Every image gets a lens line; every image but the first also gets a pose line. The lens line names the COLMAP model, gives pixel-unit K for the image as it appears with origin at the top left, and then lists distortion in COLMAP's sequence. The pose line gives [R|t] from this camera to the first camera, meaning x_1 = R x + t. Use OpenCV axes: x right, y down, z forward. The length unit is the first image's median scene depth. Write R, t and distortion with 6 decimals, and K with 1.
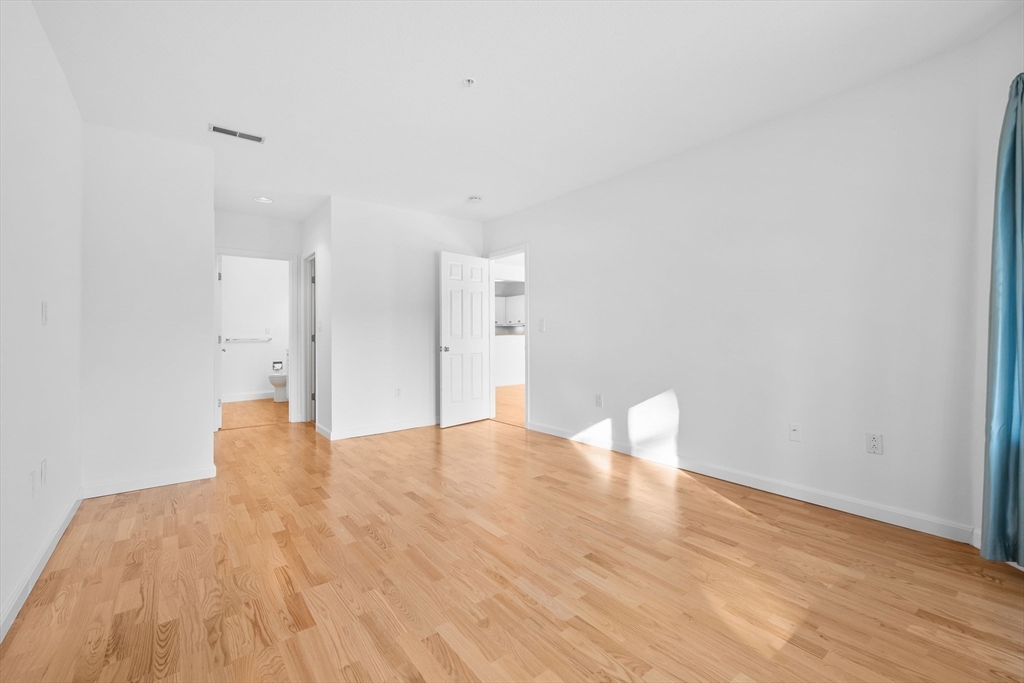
lens RADIAL K [[445.0, 0, 512.3], [0, 445.0, 330.5], [0, 0, 1]] dist [-0.001686, -0.000210]
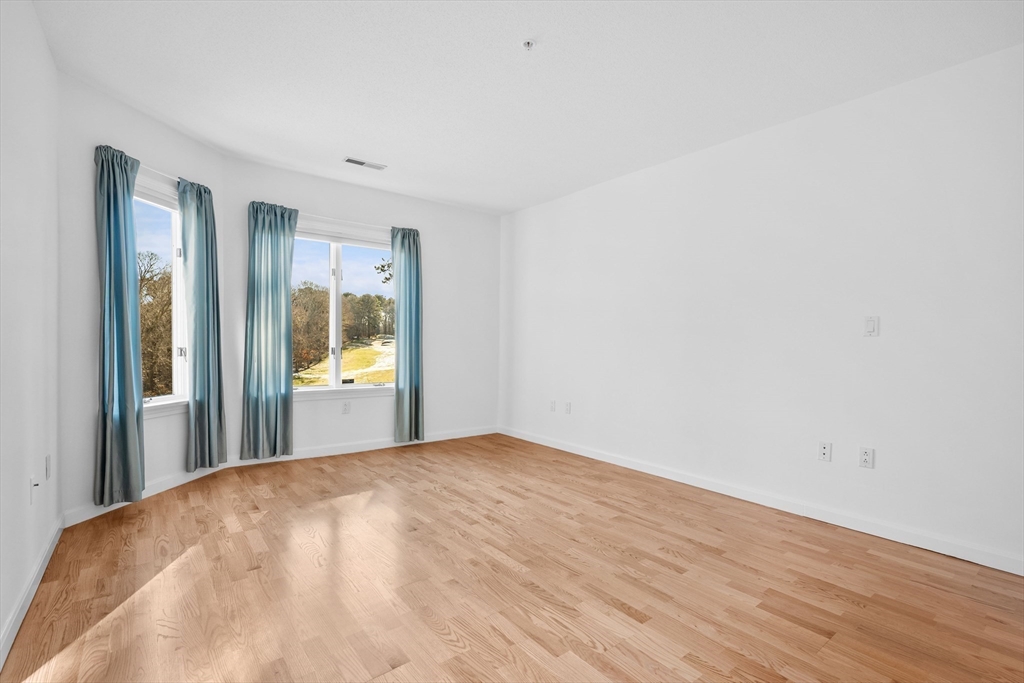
lens RADIAL K [[464.0, 0, 511.0], [0, 464.0, 346.5], [0, 0, 1]] dist [-0.000397, 0.000069]
pose [[-0.999970, -0.007459, 0.002133, -0.071129], [-0.007447, 0.999957, 0.005510, 0.012883], [-0.002174, 0.005494, -0.999983, 1.886239]]
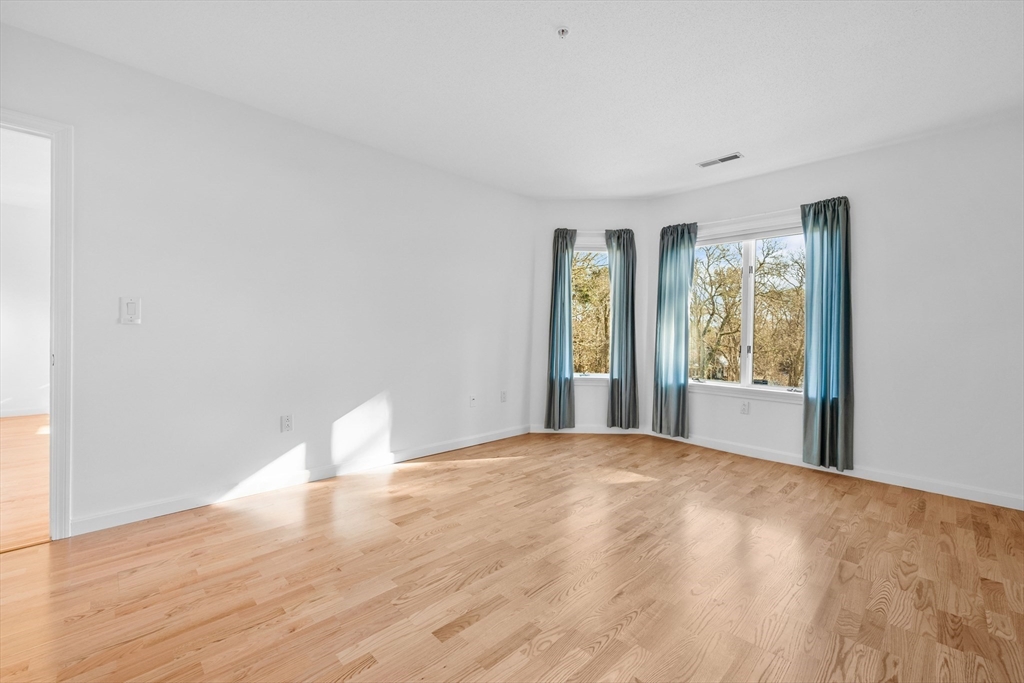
lens RADIAL K [[422.0, 0, 524.0], [0, 422.0, 335.7], [0, 0, 1]] dist [0.000518, 0.000258]
pose [[-0.134480, -0.002704, 0.990913, -0.874323], [-0.020837, 0.999783, -0.000099, 0.009981], [-0.990697, -0.020661, -0.134507, 1.152284]]
